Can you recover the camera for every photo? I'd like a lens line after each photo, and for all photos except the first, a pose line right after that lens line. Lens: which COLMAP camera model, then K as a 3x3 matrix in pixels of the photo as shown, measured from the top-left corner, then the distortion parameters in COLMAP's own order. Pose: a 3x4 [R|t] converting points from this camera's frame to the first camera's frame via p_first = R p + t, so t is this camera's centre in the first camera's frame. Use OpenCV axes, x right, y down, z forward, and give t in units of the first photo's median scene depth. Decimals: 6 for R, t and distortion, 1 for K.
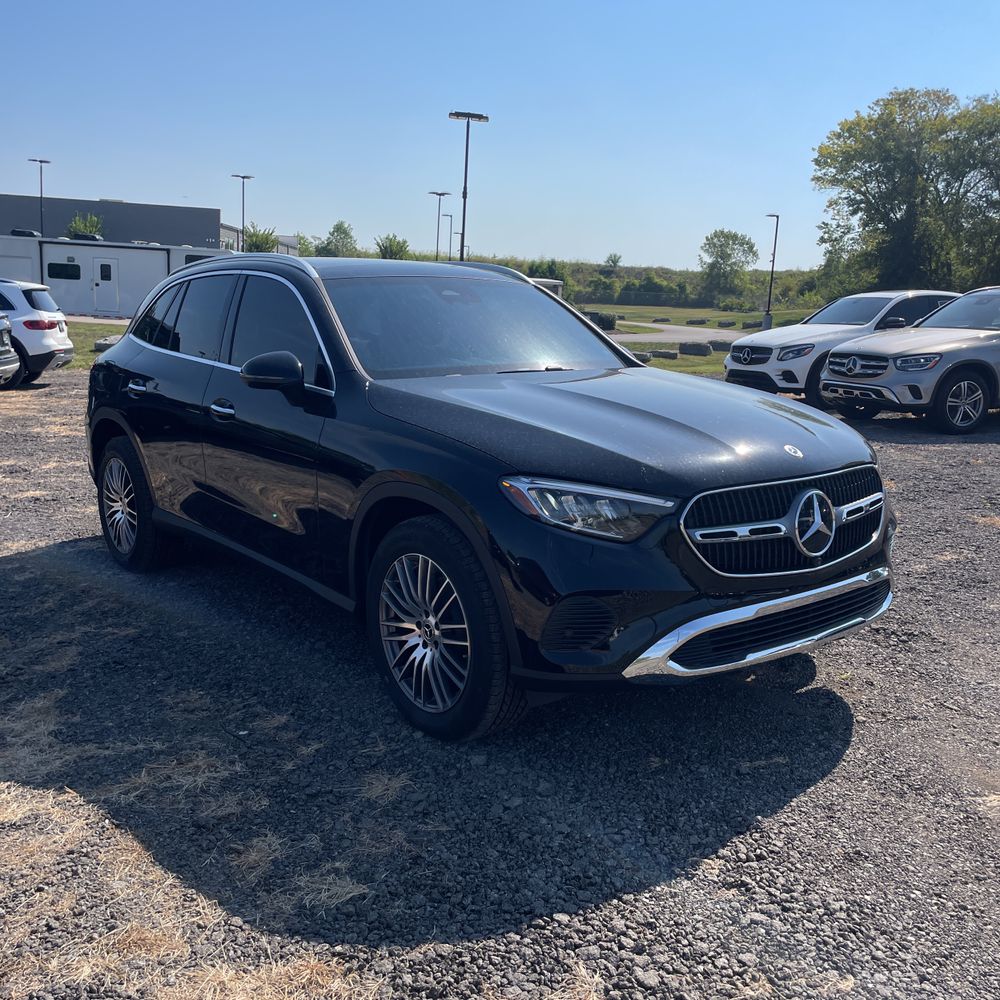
lens RADIAL K [[1001.0, 0, 505.8], [0, 1001.0, 500.7], [0, 0, 1]] dist [0.073007, -0.097540]
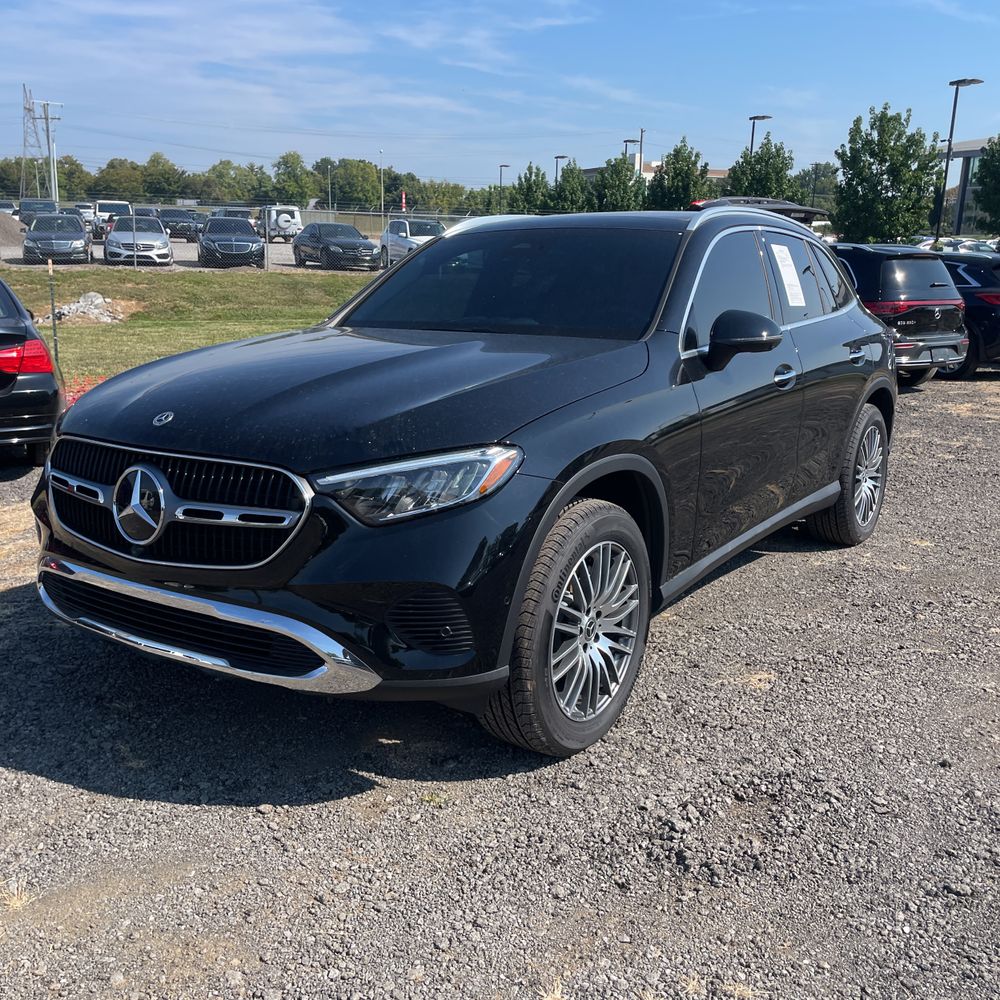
lens RADIAL K [[1042.1, 0, 524.7], [0, 1042.1, 522.3], [0, 0, 1]] dist [-0.010861, -0.024550]
pose [[0.286001, 0.205652, -0.935901, 0.989017], [-0.177507, 0.971164, 0.159157, -0.129491], [0.941645, 0.120610, 0.314259, 0.842821]]
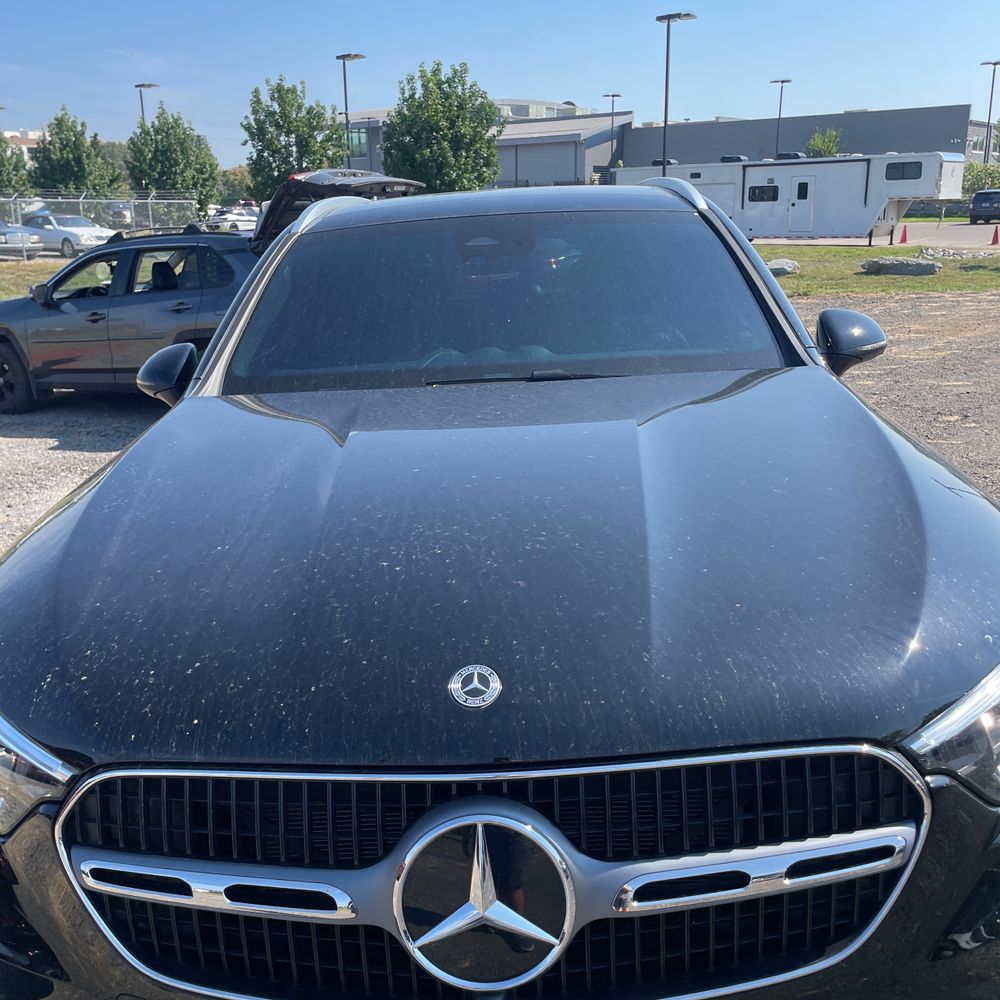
lens RADIAL K [[1003.8, 0, 503.4], [0, 1003.8, 491.1], [0, 0, 1]] dist [0.062871, -0.074573]
pose [[0.752261, 0.112762, -0.649144, 0.430773], [-0.065265, 0.993153, 0.096887, -0.128688], [0.655625, -0.030518, 0.754470, 0.600634]]
